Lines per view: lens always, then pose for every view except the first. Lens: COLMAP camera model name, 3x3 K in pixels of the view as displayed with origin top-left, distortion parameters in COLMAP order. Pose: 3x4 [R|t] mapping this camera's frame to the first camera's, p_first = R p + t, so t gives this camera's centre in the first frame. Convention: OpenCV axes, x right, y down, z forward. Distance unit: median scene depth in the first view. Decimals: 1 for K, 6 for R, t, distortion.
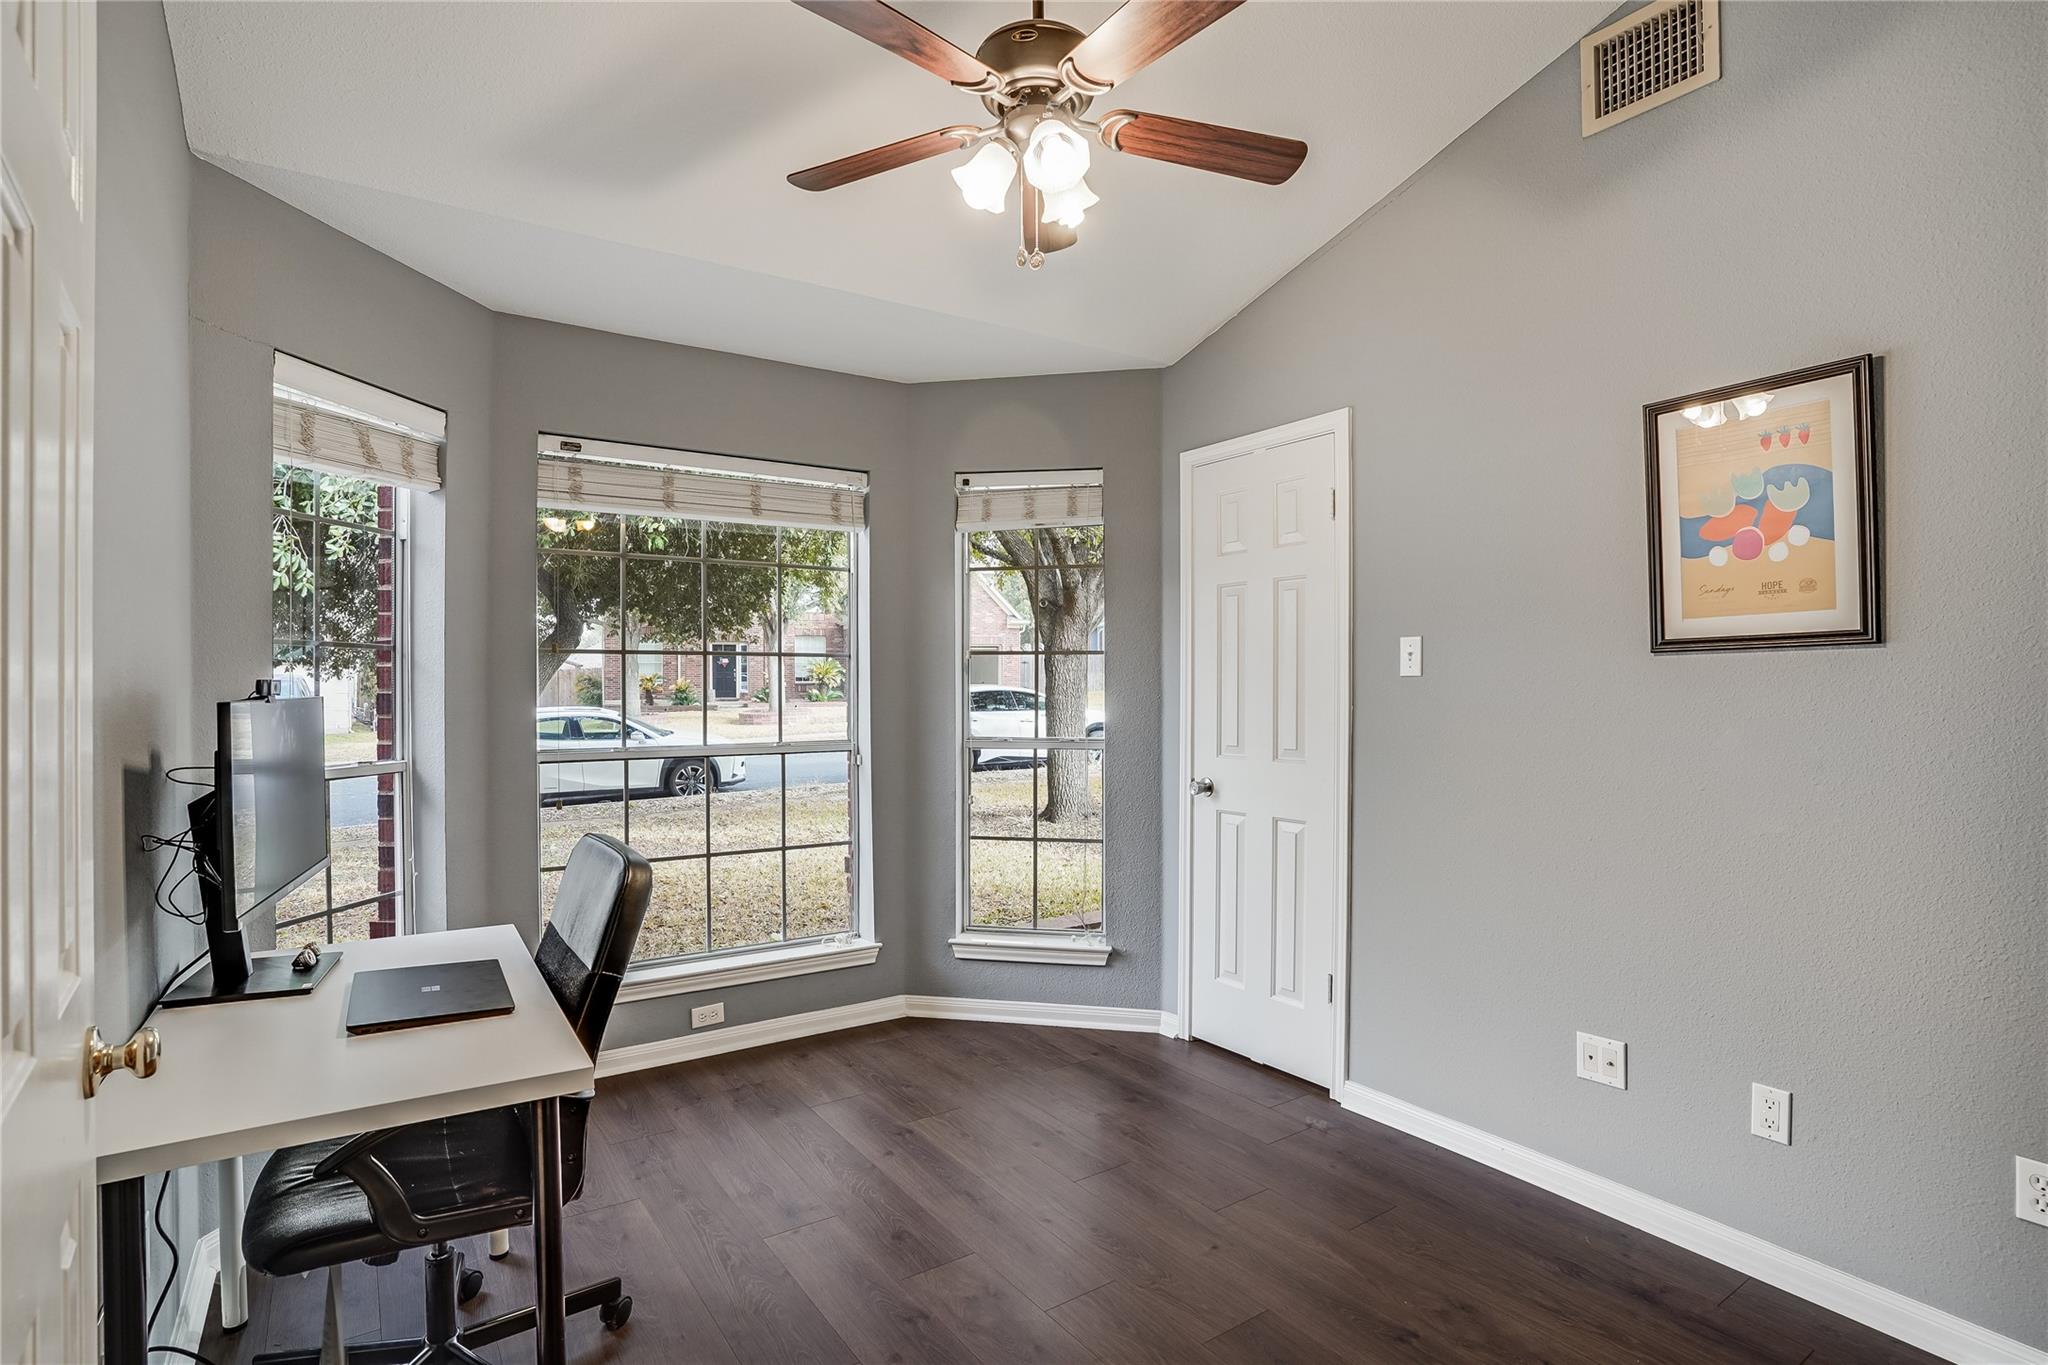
lens RADIAL K [[1016.1, 0, 1023.1], [0, 1016.1, 682.3], [0, 0, 1]] dist [-0.032905, 0.007436]
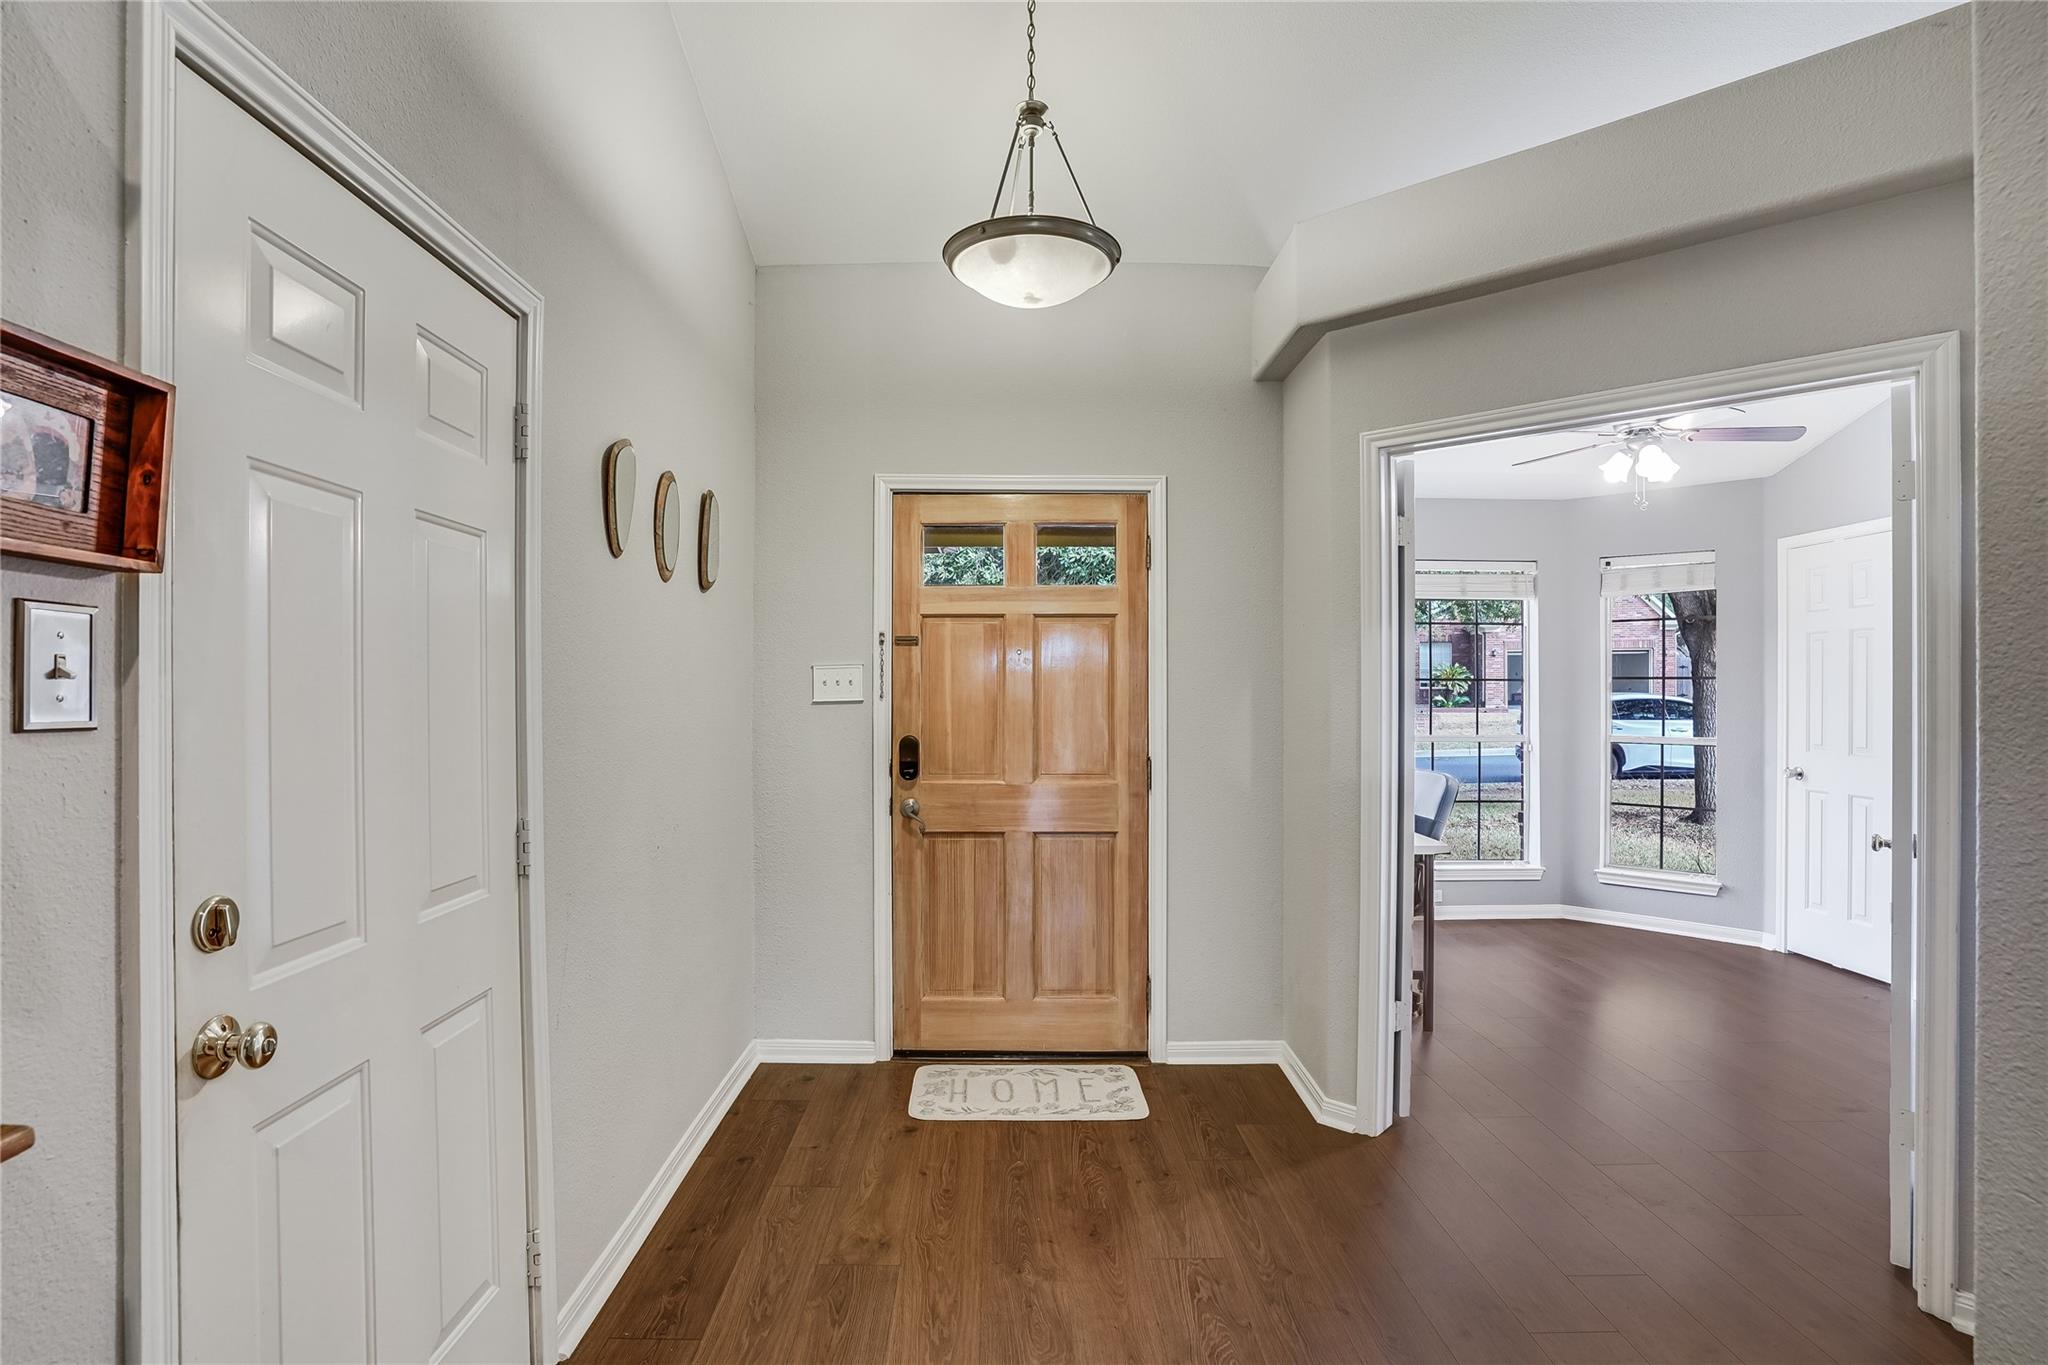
lens RADIAL K [[1016.1, 0, 1026.5], [0, 1016.1, 684.0], [0, 0, 1]] dist [-0.032905, 0.007436]
pose [[0.835645, 0.001522, -0.549267, 0.041638], [-0.002945, 0.999994, -0.001710, -0.015456], [0.549261, 0.003047, 0.835645, -0.711177]]
